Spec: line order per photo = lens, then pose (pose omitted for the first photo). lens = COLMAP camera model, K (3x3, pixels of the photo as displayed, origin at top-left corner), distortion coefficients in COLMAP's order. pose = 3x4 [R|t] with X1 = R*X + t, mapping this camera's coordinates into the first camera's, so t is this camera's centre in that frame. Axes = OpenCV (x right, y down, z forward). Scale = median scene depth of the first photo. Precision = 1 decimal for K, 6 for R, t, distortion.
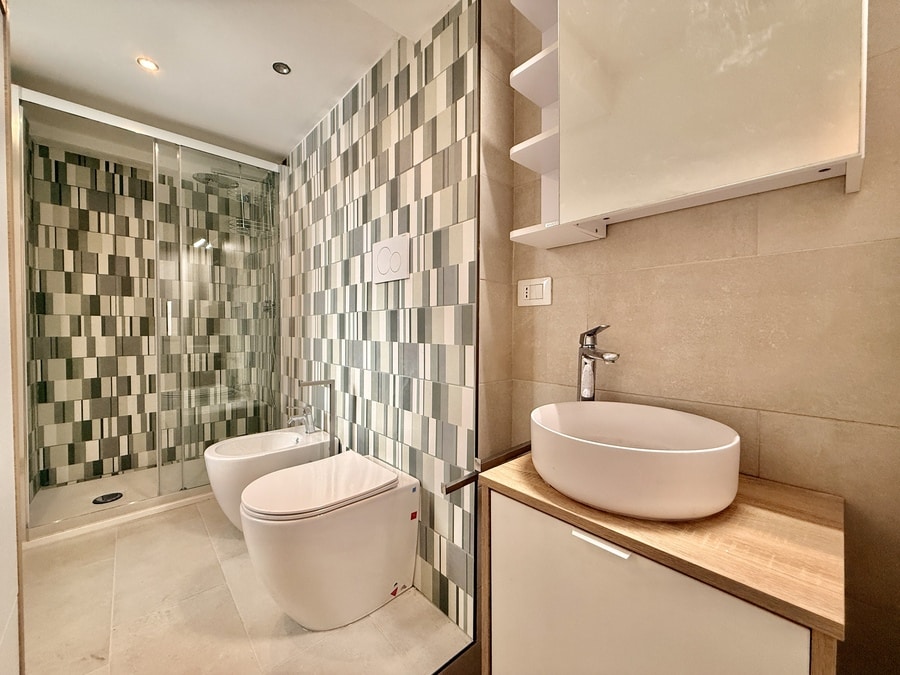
lens RADIAL K [[359.2, 0, 448.5], [0, 359.2, 337.5], [0, 0, 1]] dist [0.000367, -0.000557]
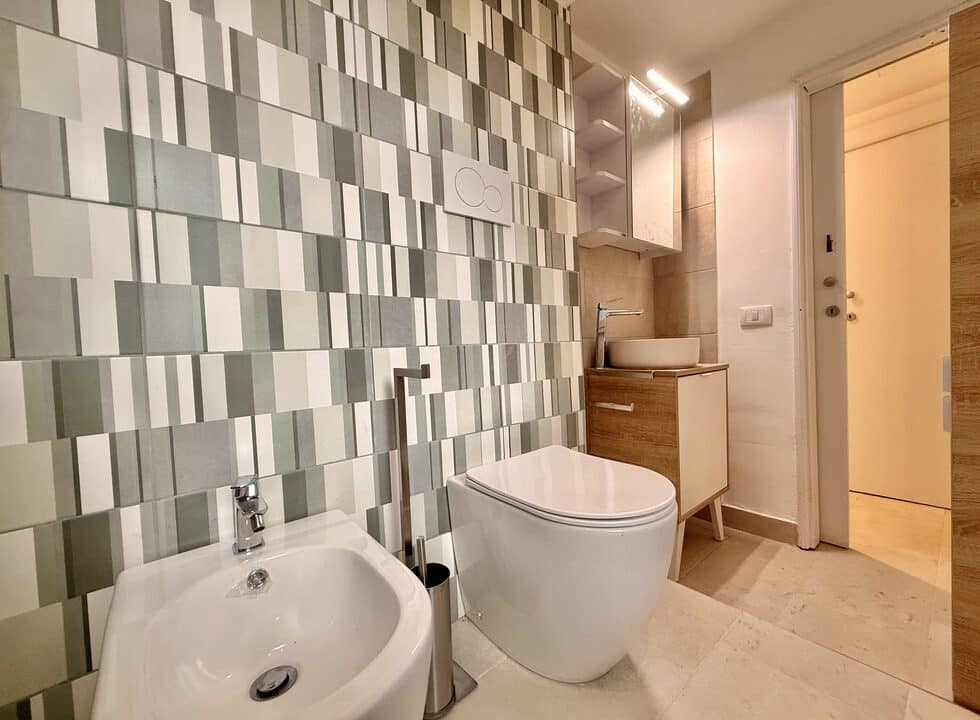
lens RADIAL K [[391.1, 0, 486.7], [0, 391.1, 359.0], [0, 0, 1]] dist [0.000367, -0.000557]
pose [[0.047506, -0.033329, 0.998315, -0.998468], [0.061298, 0.997657, 0.030391, 0.110277], [-0.996988, 0.059751, 0.049438, 0.979833]]
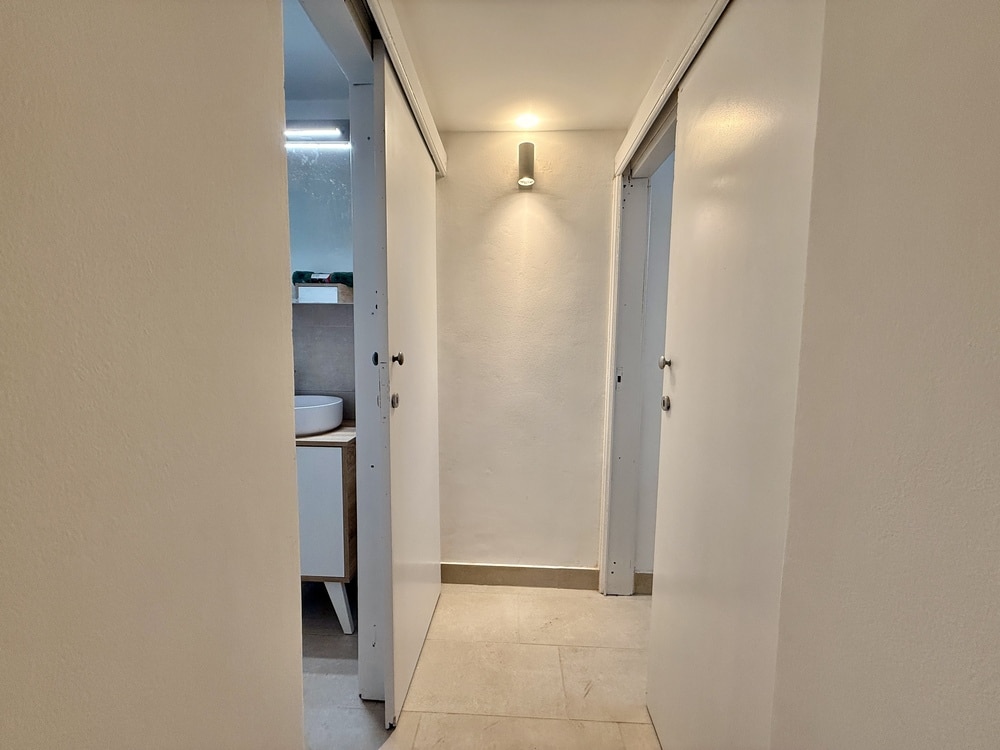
lens RADIAL K [[399.1, 0, 506.0], [0, 399.1, 377.0], [0, 0, 1]] dist [0.000367, -0.000557]
pose [[0.690870, -0.052751, 0.721052, -0.190510], [0.002951, 0.997532, 0.070149, -0.039875], [-0.722973, -0.046336, 0.689321, -0.799013]]
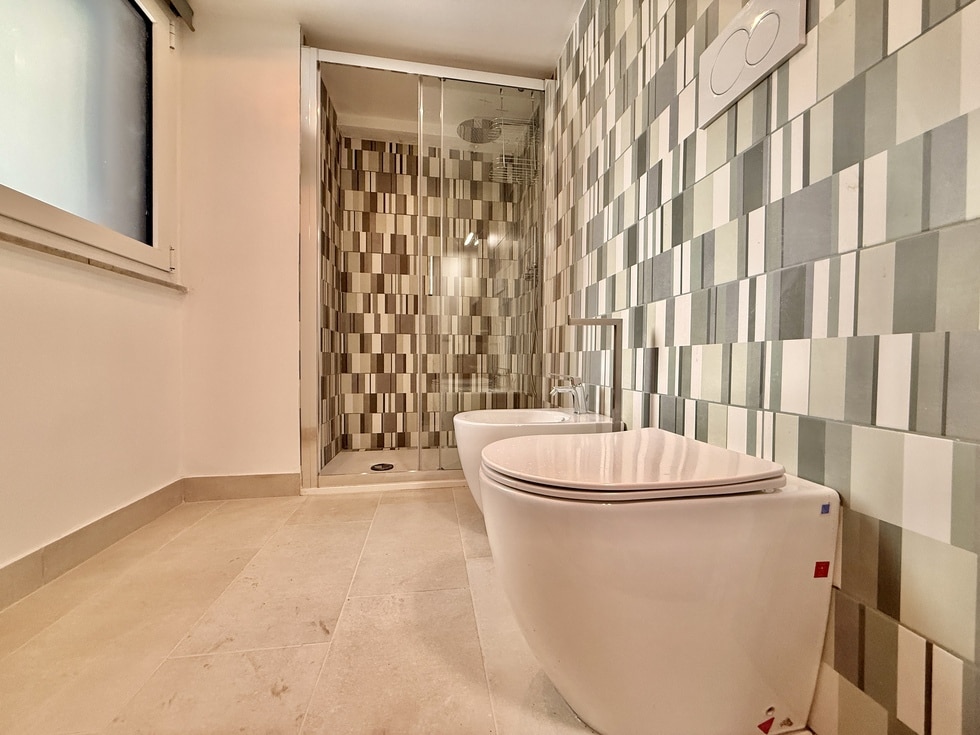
lens RADIAL K [[391.1, 0, 487.6], [0, 391.1, 367.4], [0, 0, 1]] dist [0.000367, -0.000557]
pose [[0.837601, 0.011690, -0.546157, -0.162997], [-0.014070, 0.999901, -0.000175, 0.236315], [0.546101, 0.007831, 0.837683, 0.352589]]
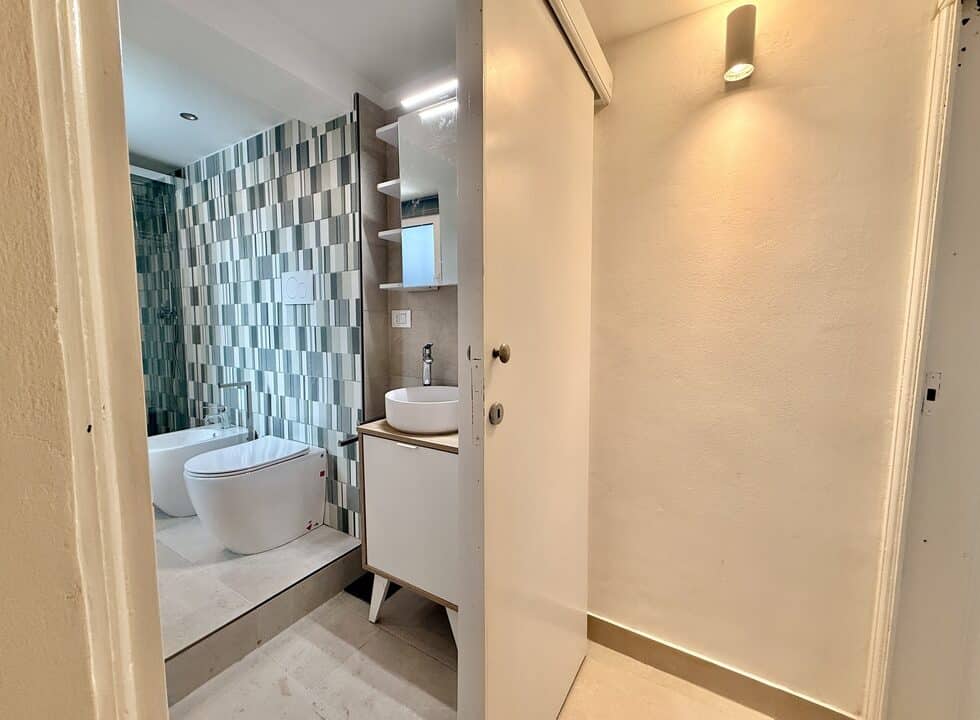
lens RADIAL K [[391.1, 0, 488.1], [0, 391.1, 360.9], [0, 0, 1]] dist [0.000367, -0.000557]
pose [[0.957123, -0.022054, 0.288841, 0.085228], [0.002360, 0.997658, 0.068357, -0.047990], [-0.289672, -0.064744, 0.954934, -0.579501]]
